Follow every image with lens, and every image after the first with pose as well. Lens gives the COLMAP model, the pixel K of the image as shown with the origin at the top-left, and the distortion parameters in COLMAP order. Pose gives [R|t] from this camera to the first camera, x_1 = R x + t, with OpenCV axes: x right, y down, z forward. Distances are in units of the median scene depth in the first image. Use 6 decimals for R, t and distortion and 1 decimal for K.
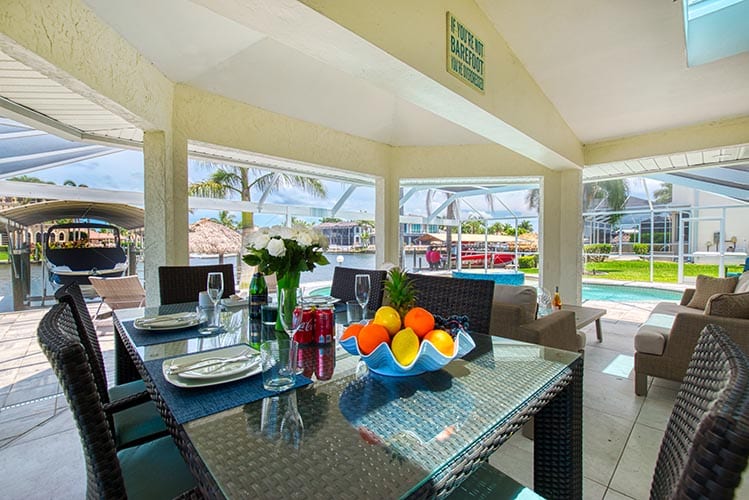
lens RADIAL K [[330.1, 0, 377.3], [0, 330.1, 251.5], [0, 0, 1]] dist [-0.019412, 0.003224]
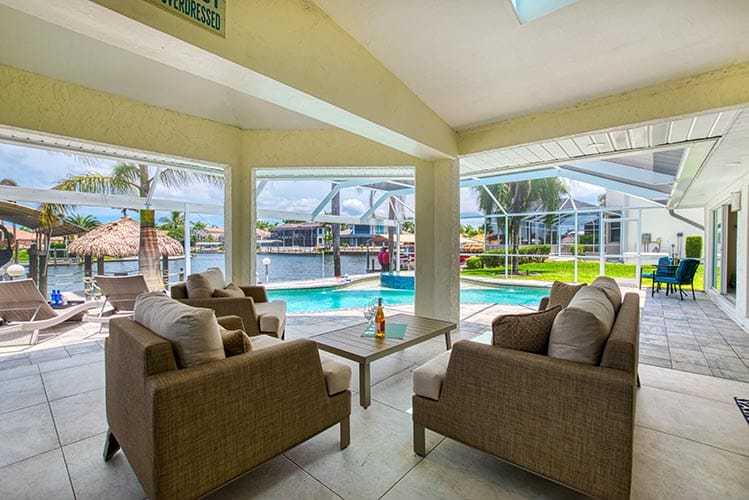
lens RADIAL K [[330.1, 0, 376.6], [0, 330.1, 251.2], [0, 0, 1]] dist [-0.019412, 0.003224]
pose [[0.995489, -0.002876, 0.094830, 0.077221], [0.003312, 0.999985, -0.004441, -0.000594], [-0.094816, 0.004735, 0.995484, 0.034048]]
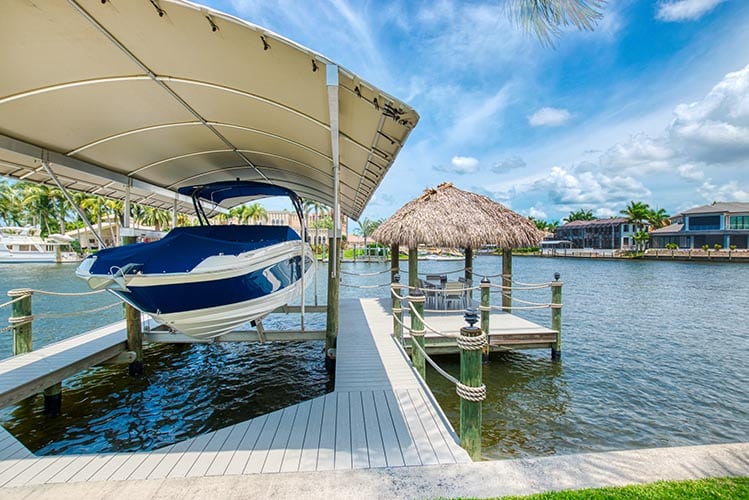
lens RADIAL K [[330.1, 0, 378.8], [0, 330.1, 250.2], [0, 0, 1]] dist [-0.019412, 0.003224]
pose [[0.786748, 0.005379, -0.617251, -0.259956], [-0.016939, 0.999774, -0.012877, 0.018610], [0.617042, 0.020586, 0.786661, 0.481467]]
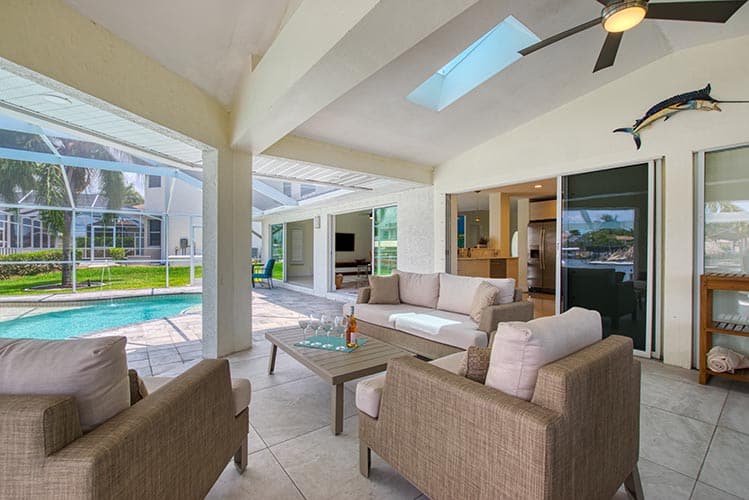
lens RADIAL K [[330.1, 0, 375.4], [0, 330.1, 251.5], [0, 0, 1]] dist [-0.019412, 0.003224]
pose [[0.100520, -0.008293, 0.994900, -0.049067], [0.021120, 0.999758, 0.006199, -0.003975], [-0.994711, 0.020389, 0.100671, 0.160646]]
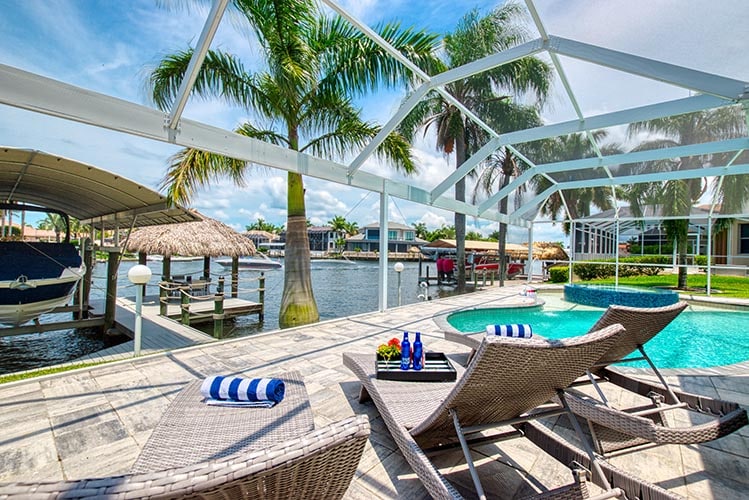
lens RADIAL K [[330.1, 0, 377.3], [0, 330.1, 249.7], [0, 0, 1]] dist [-0.019412, 0.003224]
pose [[0.994068, 0.025242, 0.105795, -0.169253], [-0.022460, 0.999372, -0.027404, 0.003913], [-0.106421, 0.024865, 0.994010, 0.199807]]
